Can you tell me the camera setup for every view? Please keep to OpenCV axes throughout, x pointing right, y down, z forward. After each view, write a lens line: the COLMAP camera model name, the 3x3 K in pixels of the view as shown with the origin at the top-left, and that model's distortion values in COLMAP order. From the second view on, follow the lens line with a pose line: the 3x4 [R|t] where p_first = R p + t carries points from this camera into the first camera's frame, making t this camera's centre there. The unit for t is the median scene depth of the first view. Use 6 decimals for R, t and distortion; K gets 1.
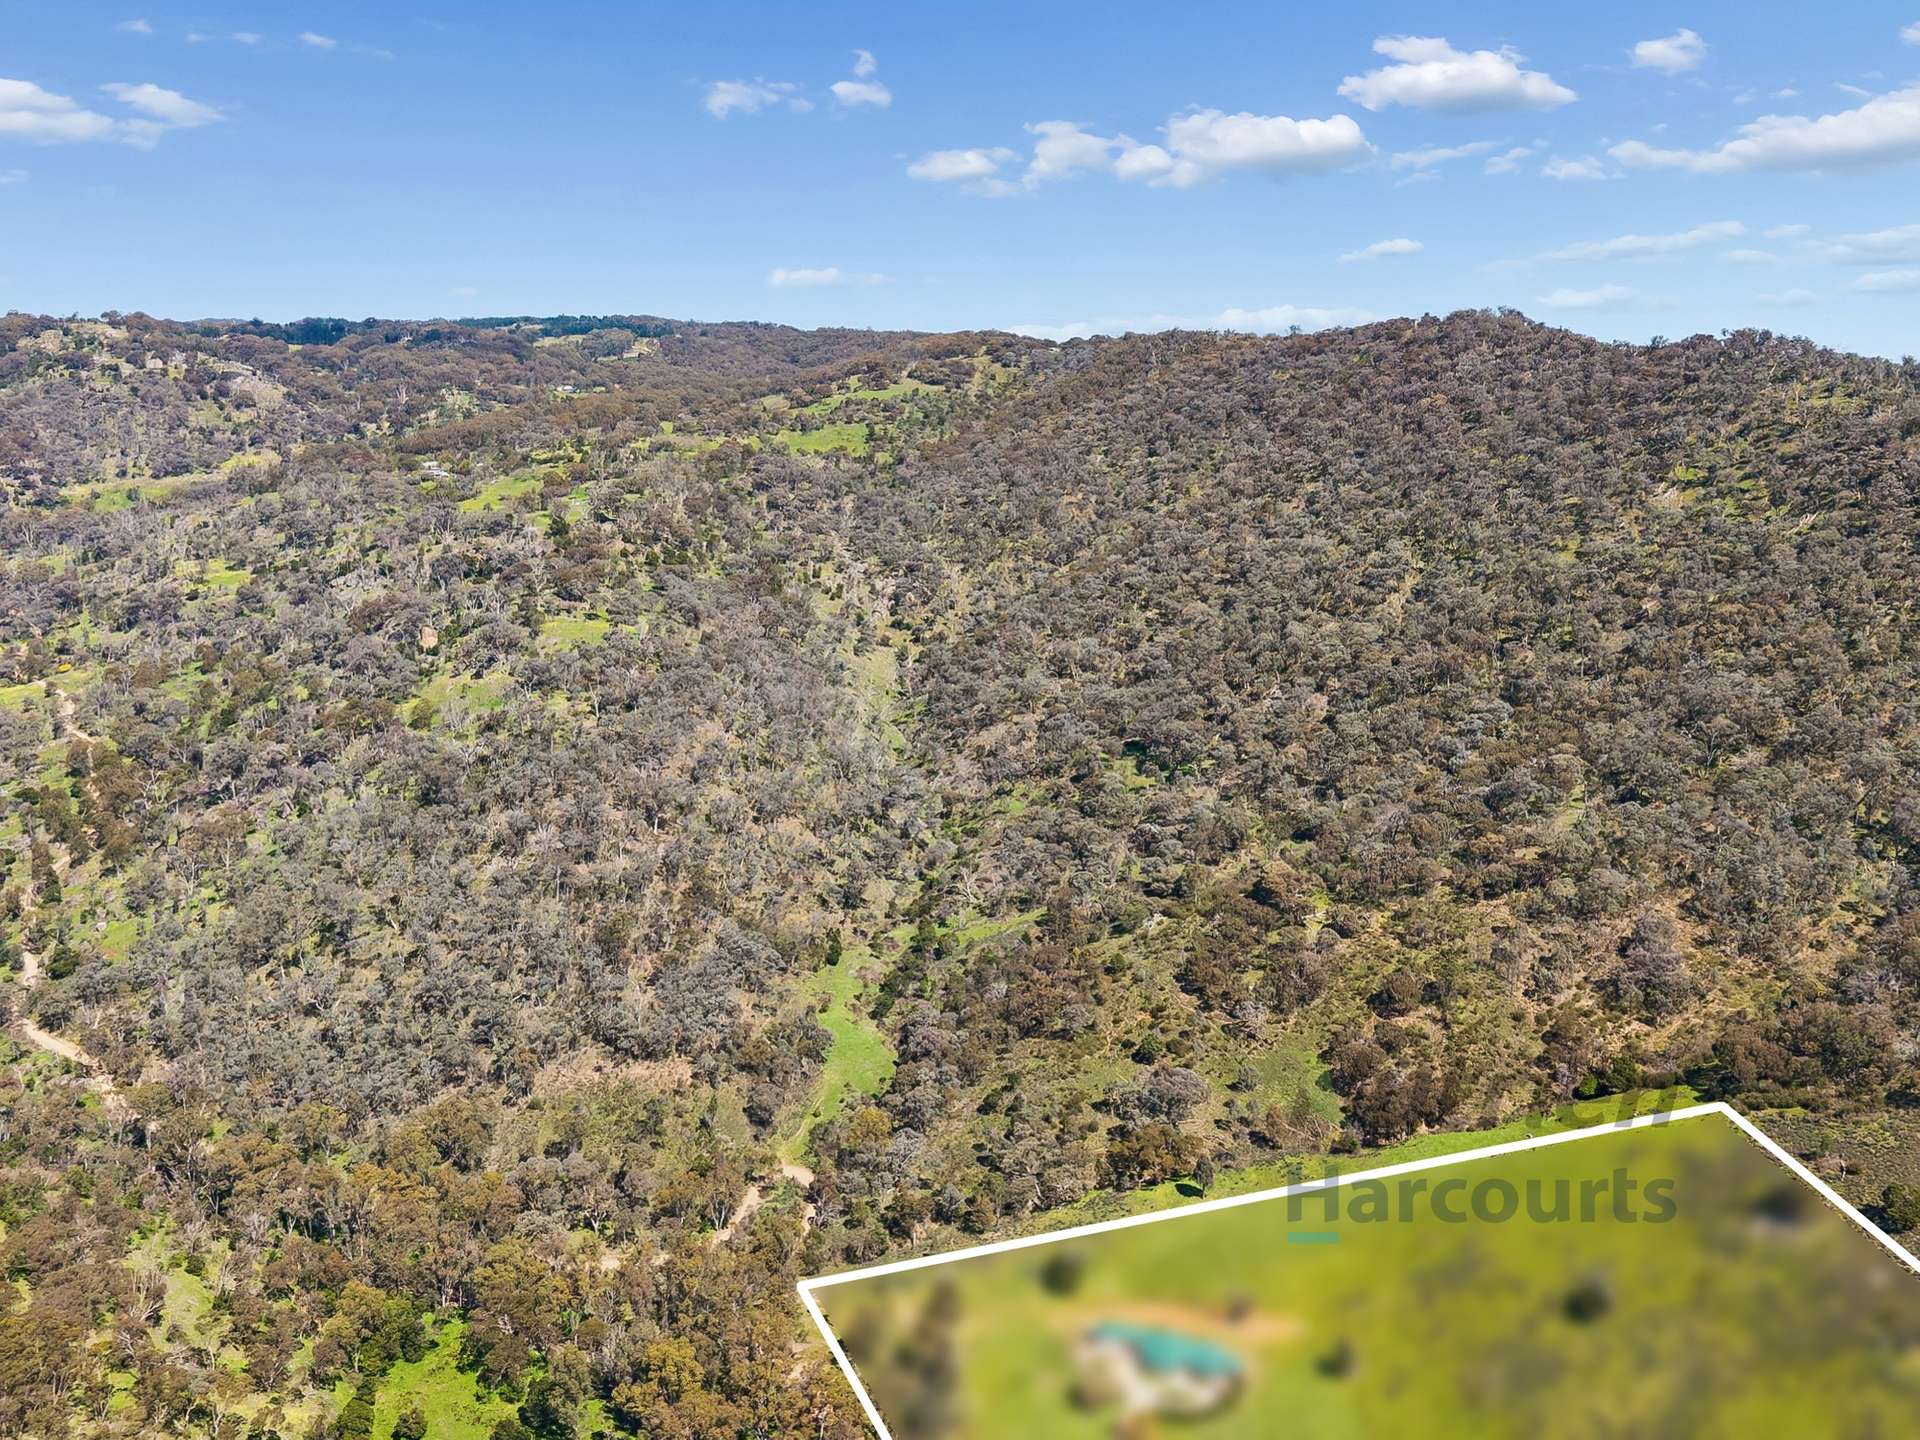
lens RADIAL K [[1729.2, 0, 966.3], [0, 1729.2, 713.9], [0, 0, 1]] dist [0.114367, -0.206963]
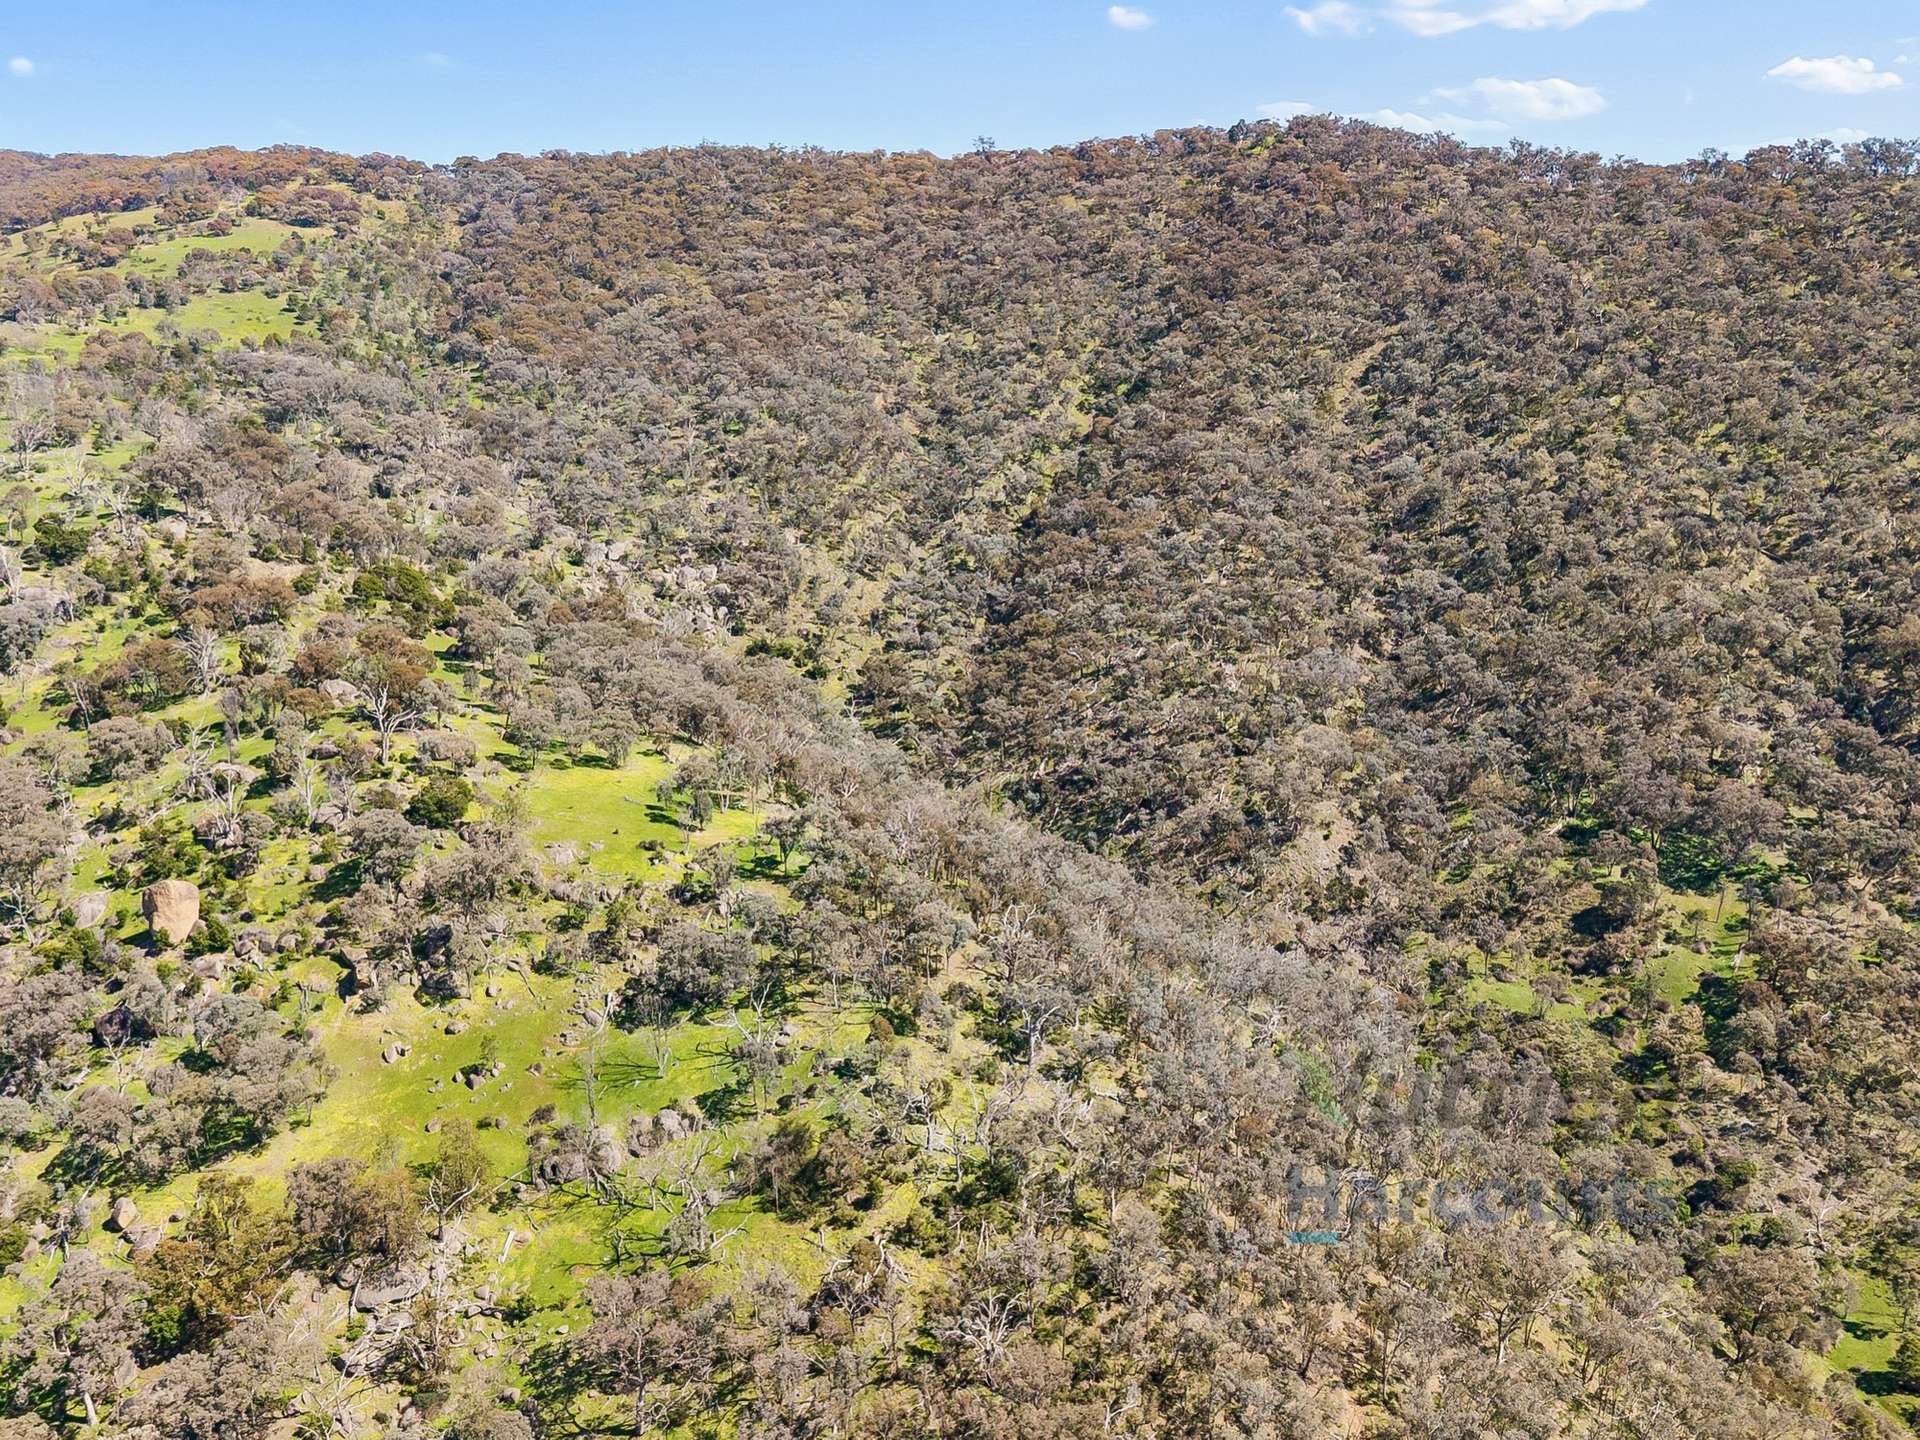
lens RADIAL K [[1795.7, 0, 986.2], [0, 1795.7, 710.5], [0, 0, 1]] dist [0.151625, -0.392283]
pose [[0.818191, -0.156101, 0.553350, -0.300535], [0.118550, 0.987560, 0.103304, -0.082943], [-0.562592, -0.018923, 0.826518, 0.474116]]
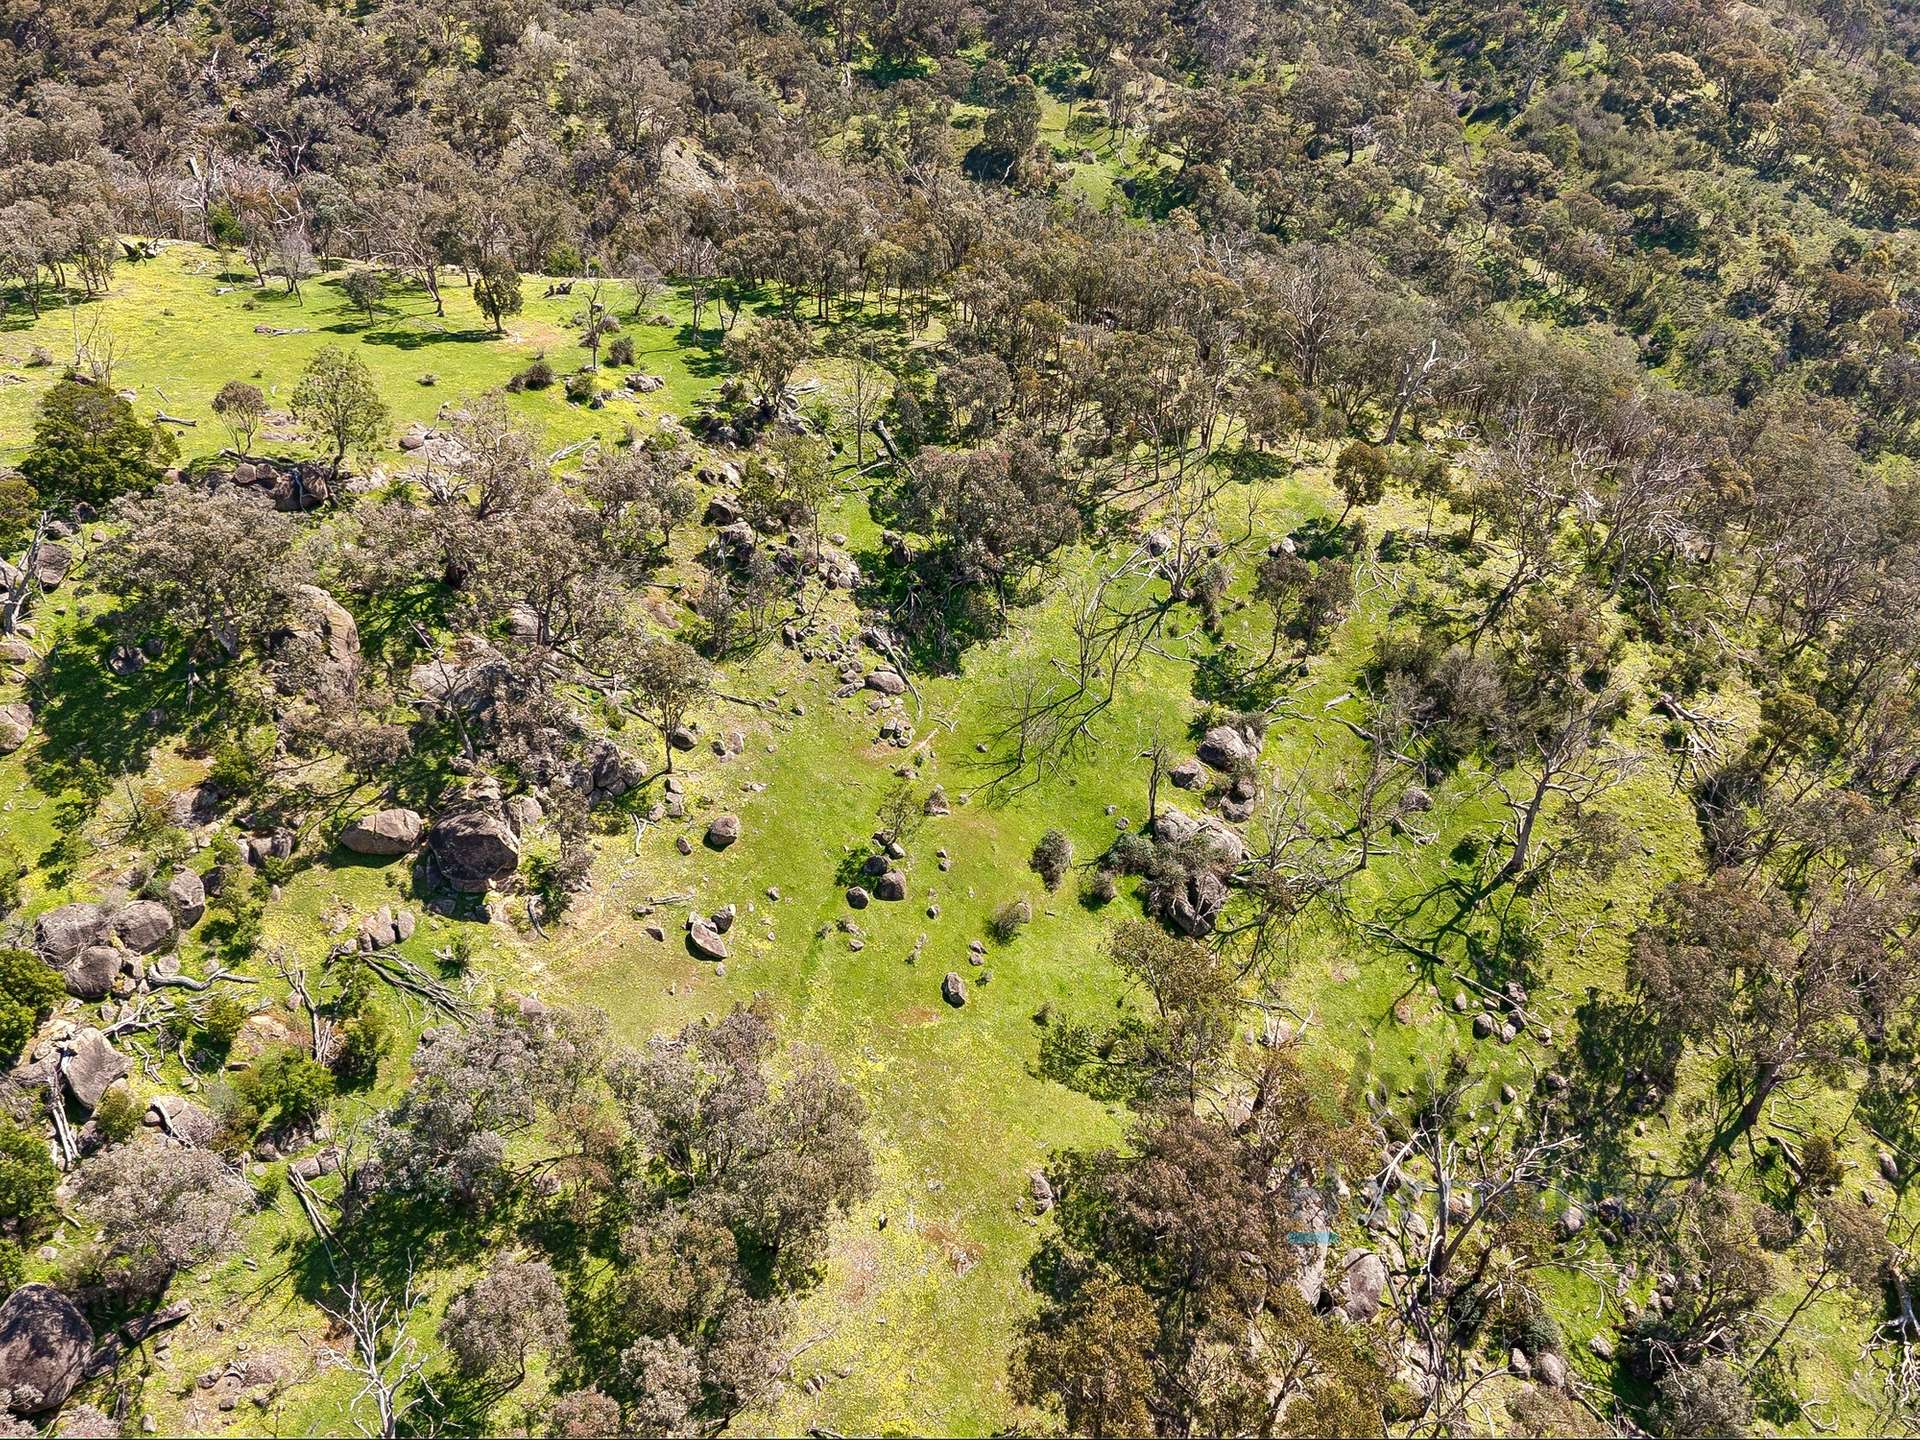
lens RADIAL K [[1729.2, 0, 966.3], [0, 1729.2, 713.9], [0, 0, 1]] dist [0.114367, -0.206963]
pose [[0.002473, -0.586234, 0.810138, -0.319928], [0.171982, 0.798319, 0.577156, -0.093160], [-0.985097, 0.137902, 0.102796, 0.729932]]
